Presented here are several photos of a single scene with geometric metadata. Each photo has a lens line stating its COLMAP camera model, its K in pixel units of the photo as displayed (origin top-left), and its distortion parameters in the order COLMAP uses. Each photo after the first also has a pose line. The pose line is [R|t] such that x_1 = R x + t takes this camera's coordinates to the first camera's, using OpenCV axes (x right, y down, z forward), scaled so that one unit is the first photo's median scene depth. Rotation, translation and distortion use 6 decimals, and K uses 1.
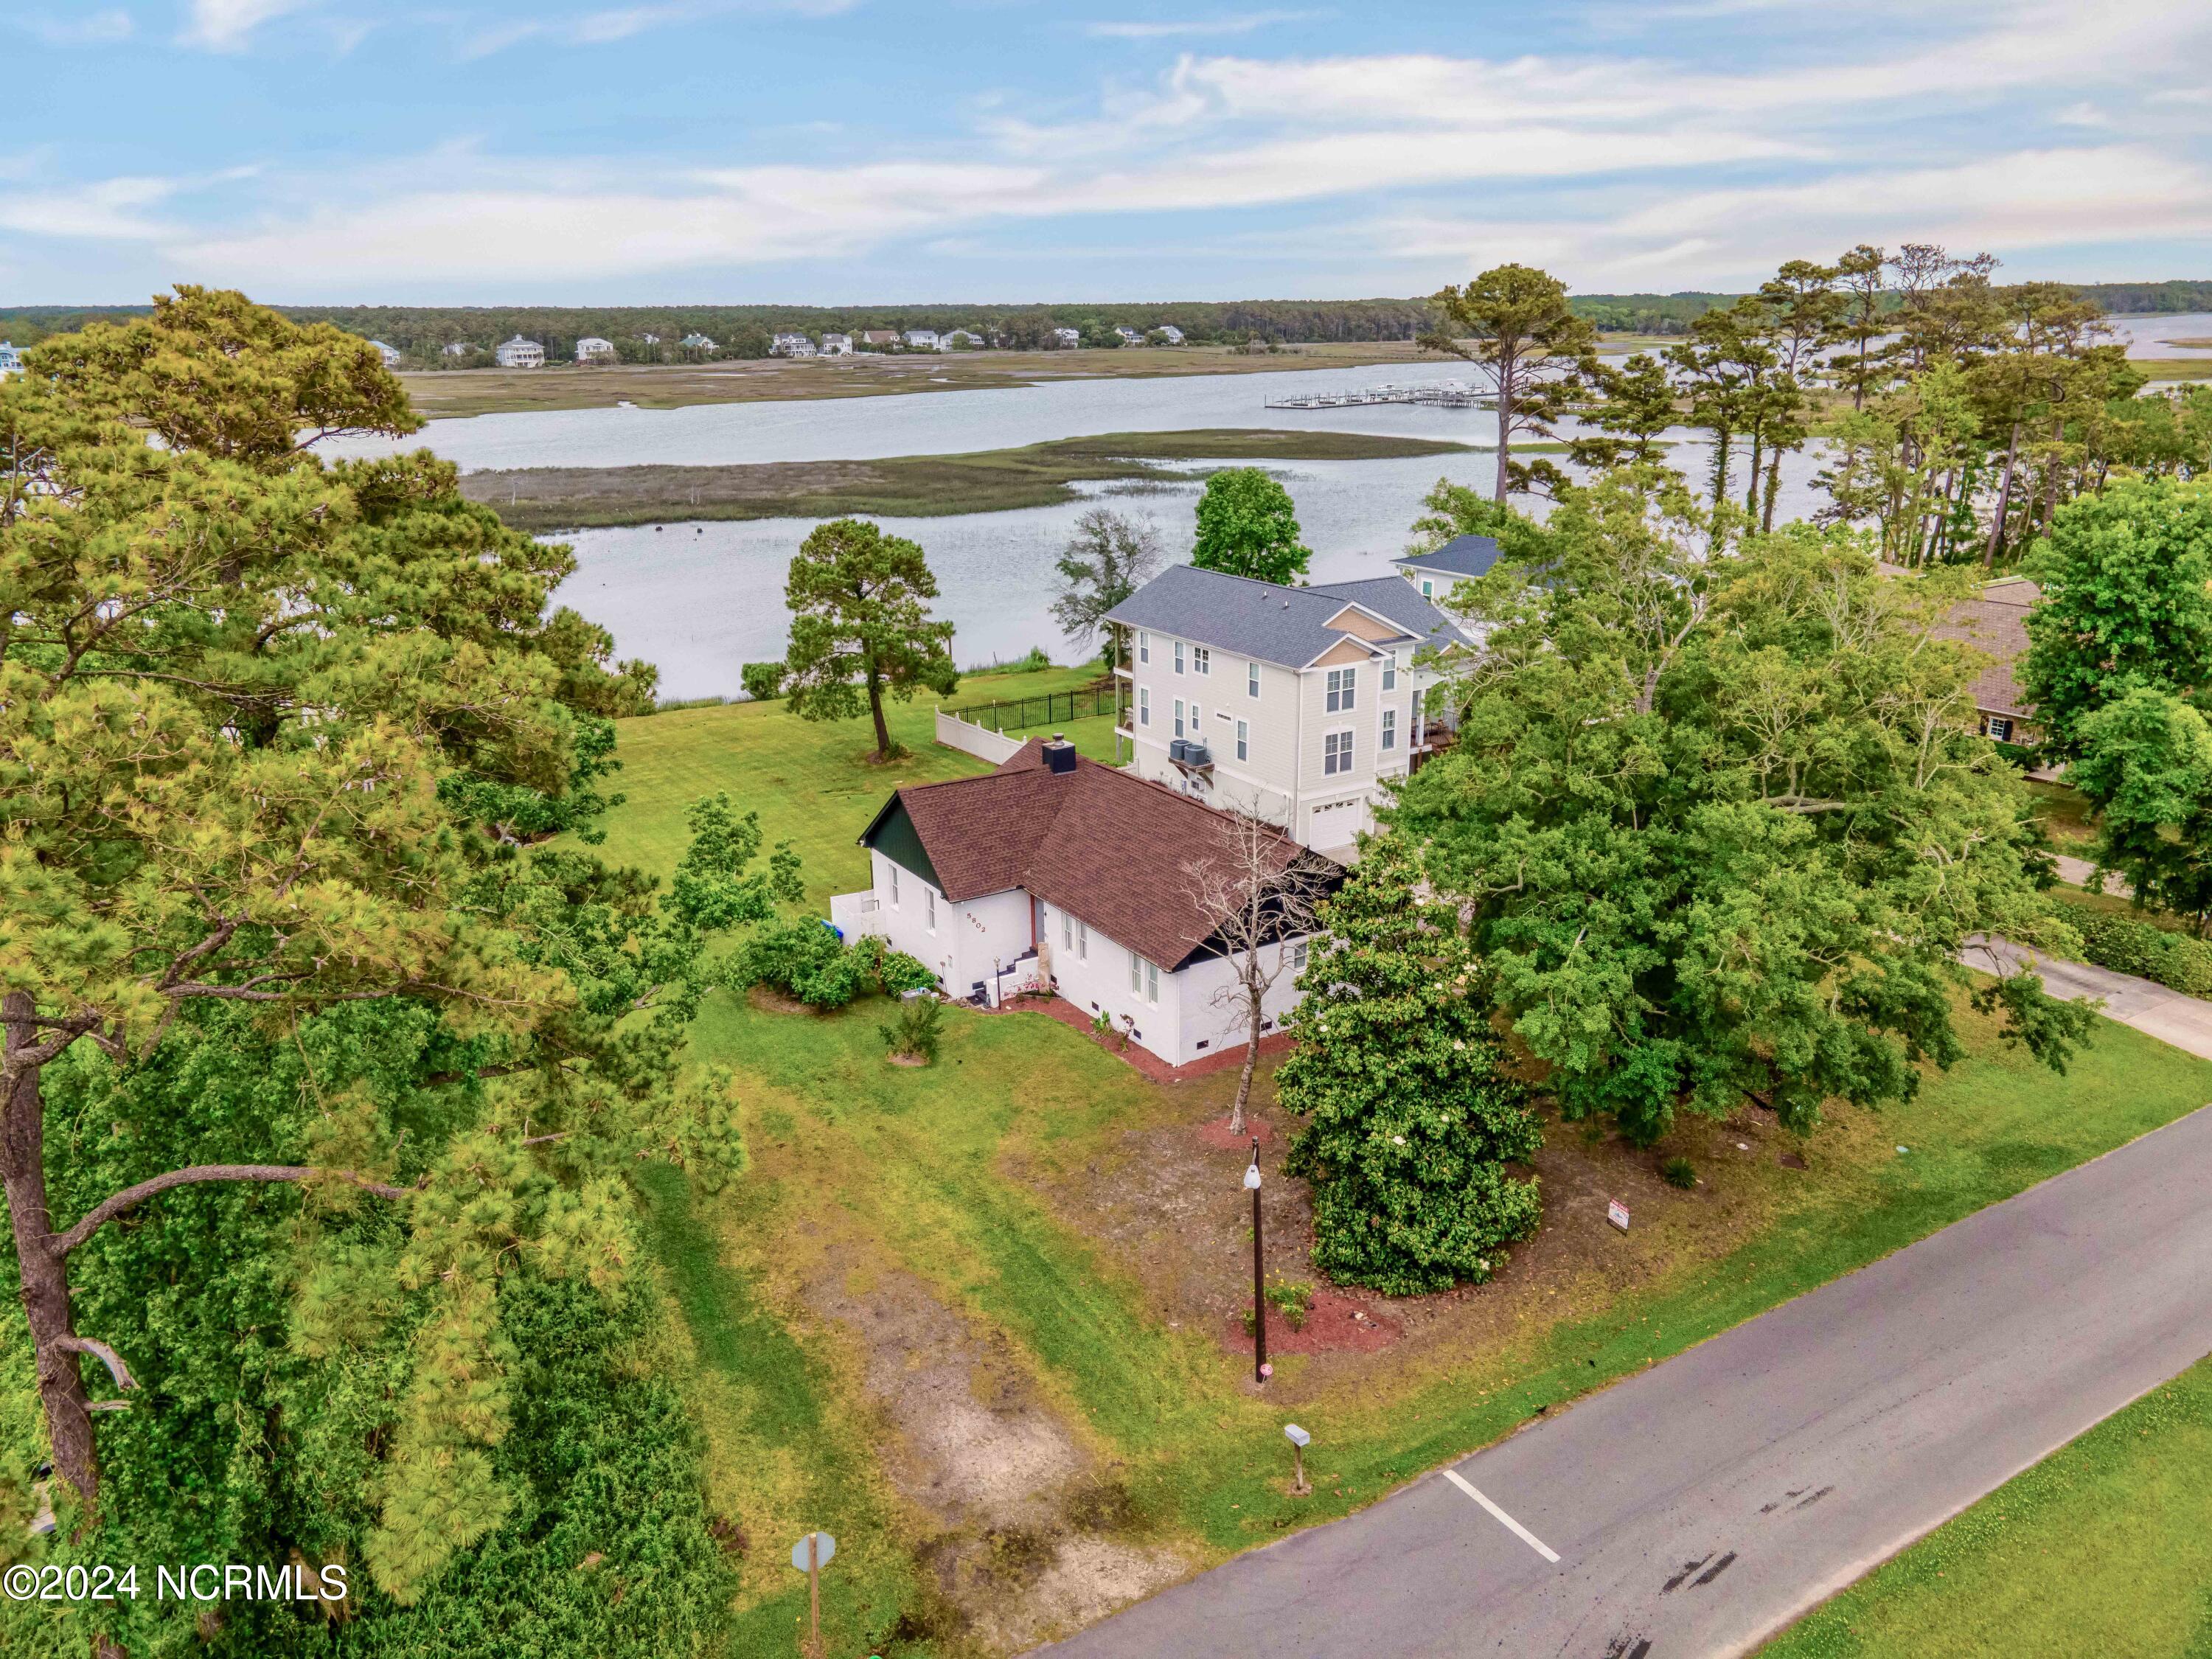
lens RADIAL K [[1625.8, 0, 1102.5], [0, 1625.8, 794.6], [0, 0, 1]] dist [0.023574, 0.022667]
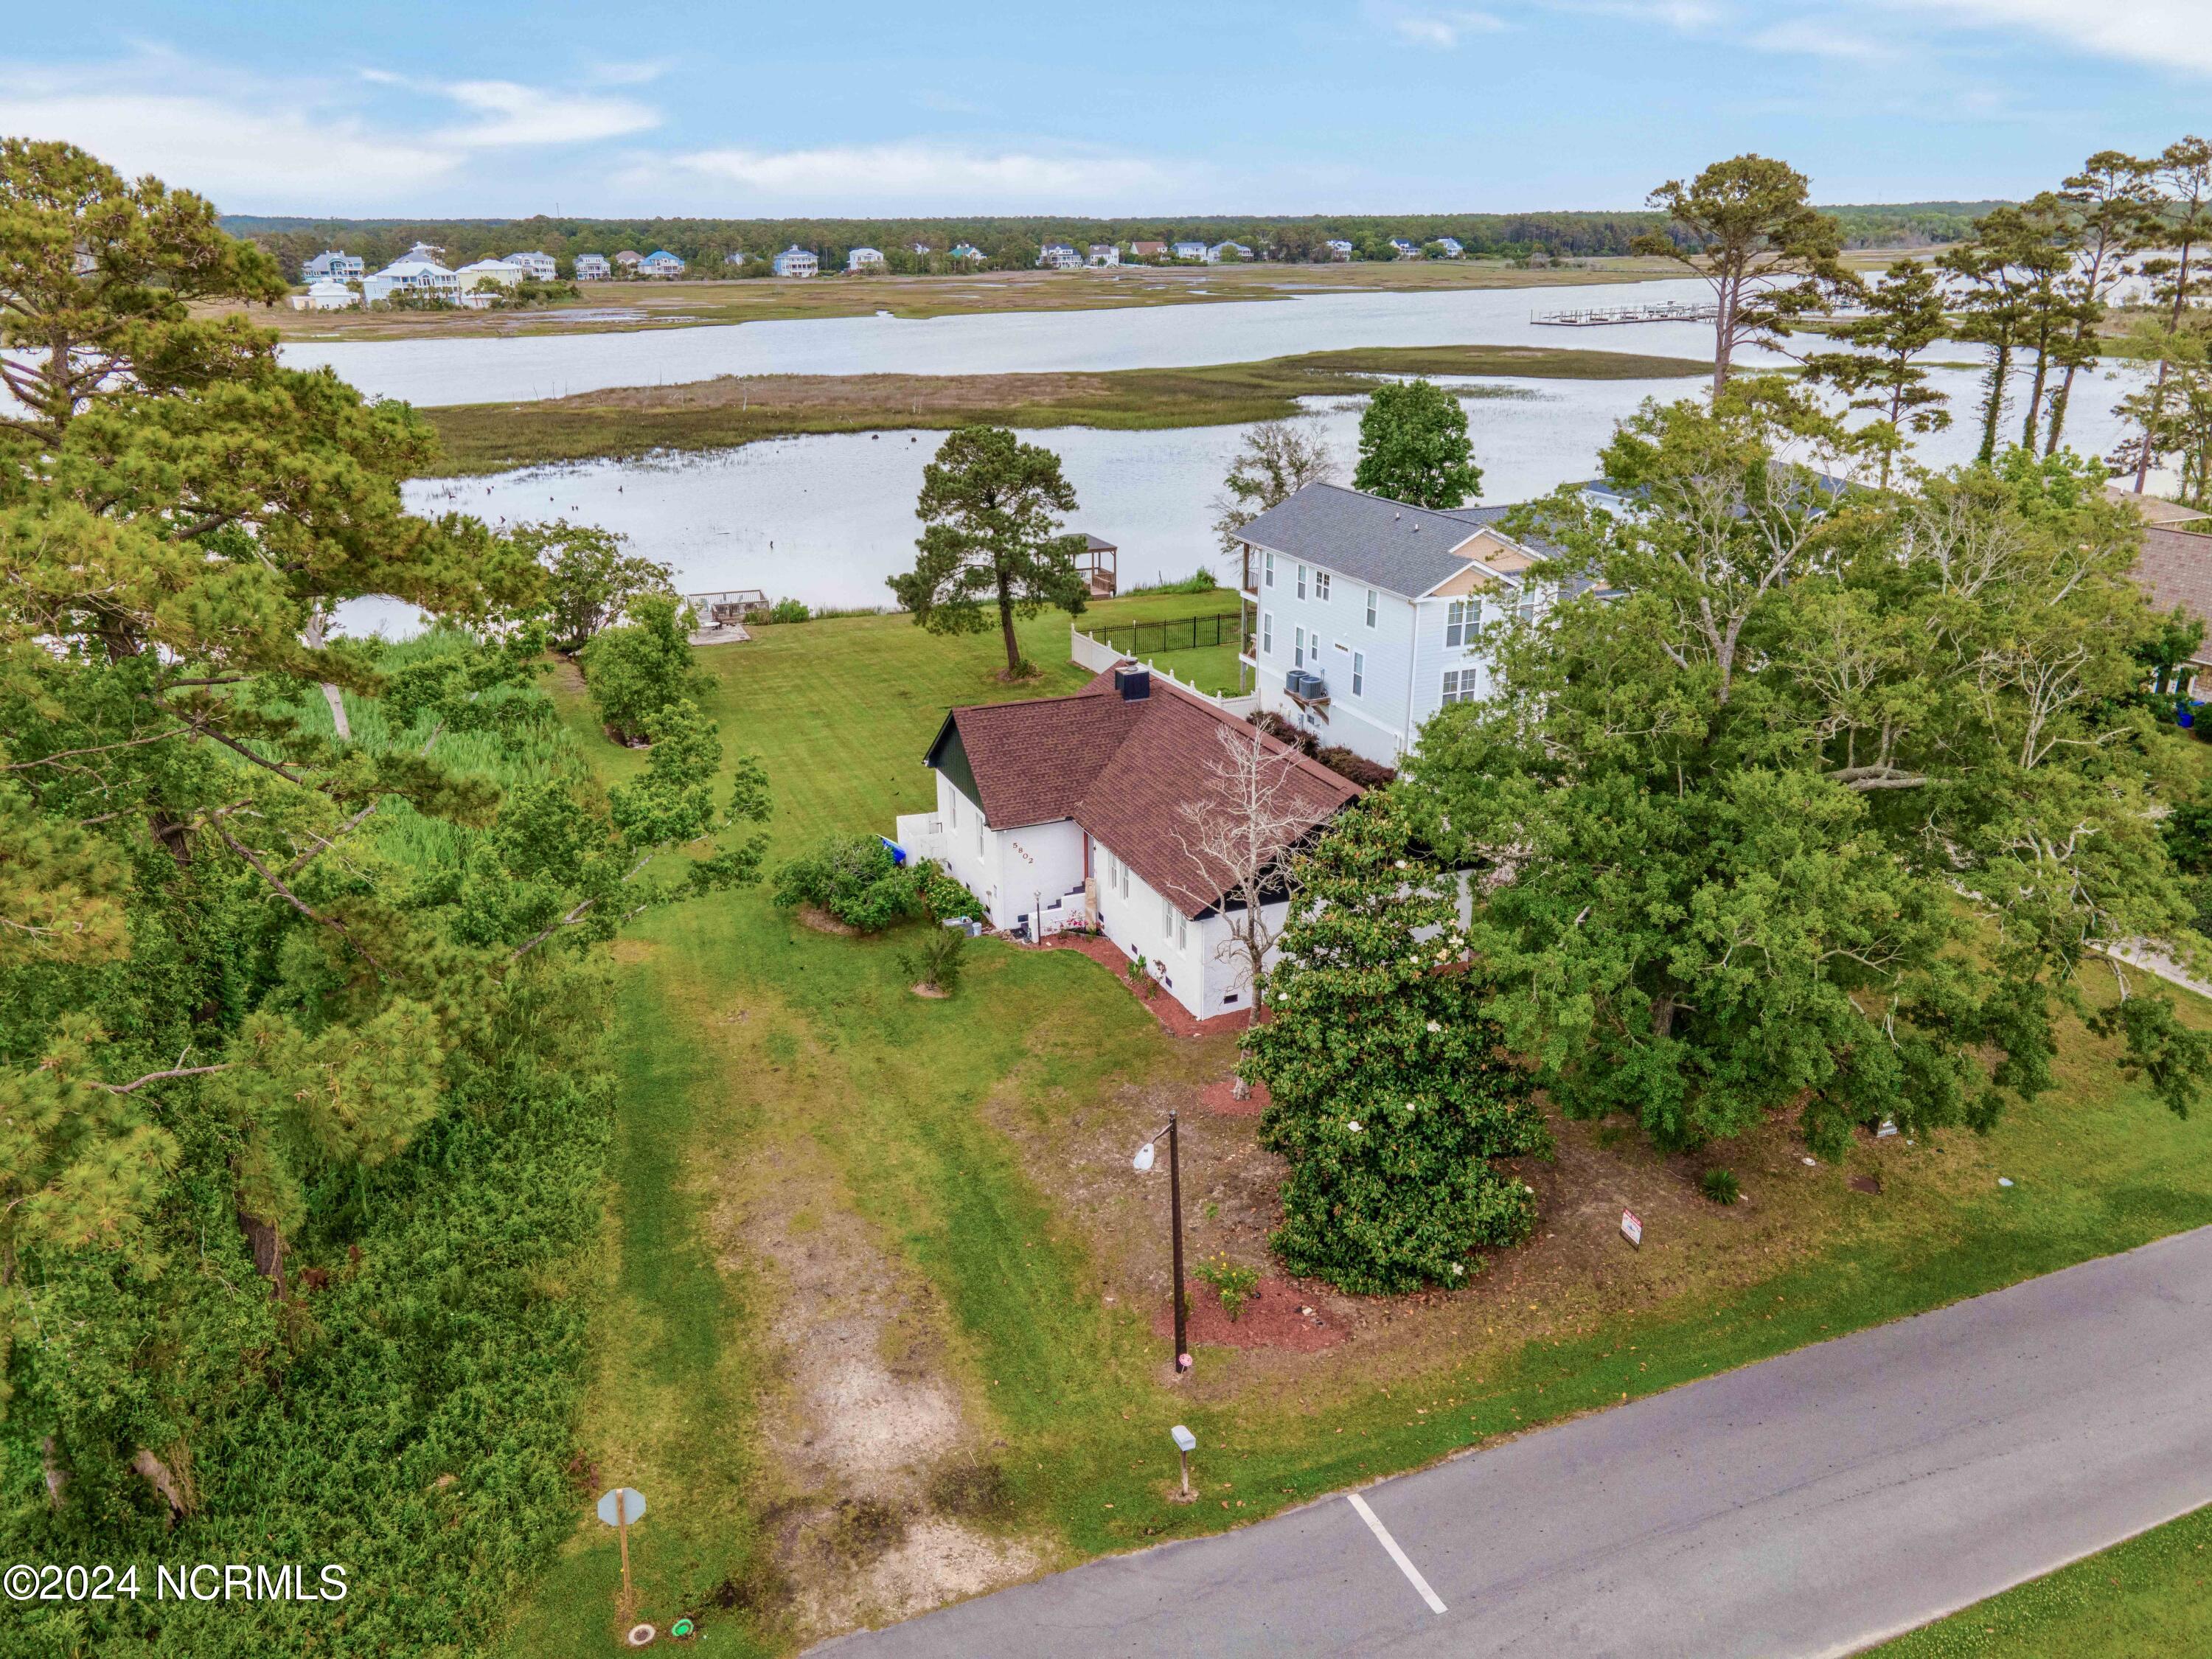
lens RADIAL K [[1625.8, 0, 1100.3], [0, 1625.8, 829.9], [0, 0, 1]] dist [0.023574, 0.022667]
pose [[0.986599, 0.060012, -0.151726, 0.151280], [-0.049551, 0.996187, 0.071812, -0.007465], [0.155457, -0.063331, 0.985810, 0.091728]]
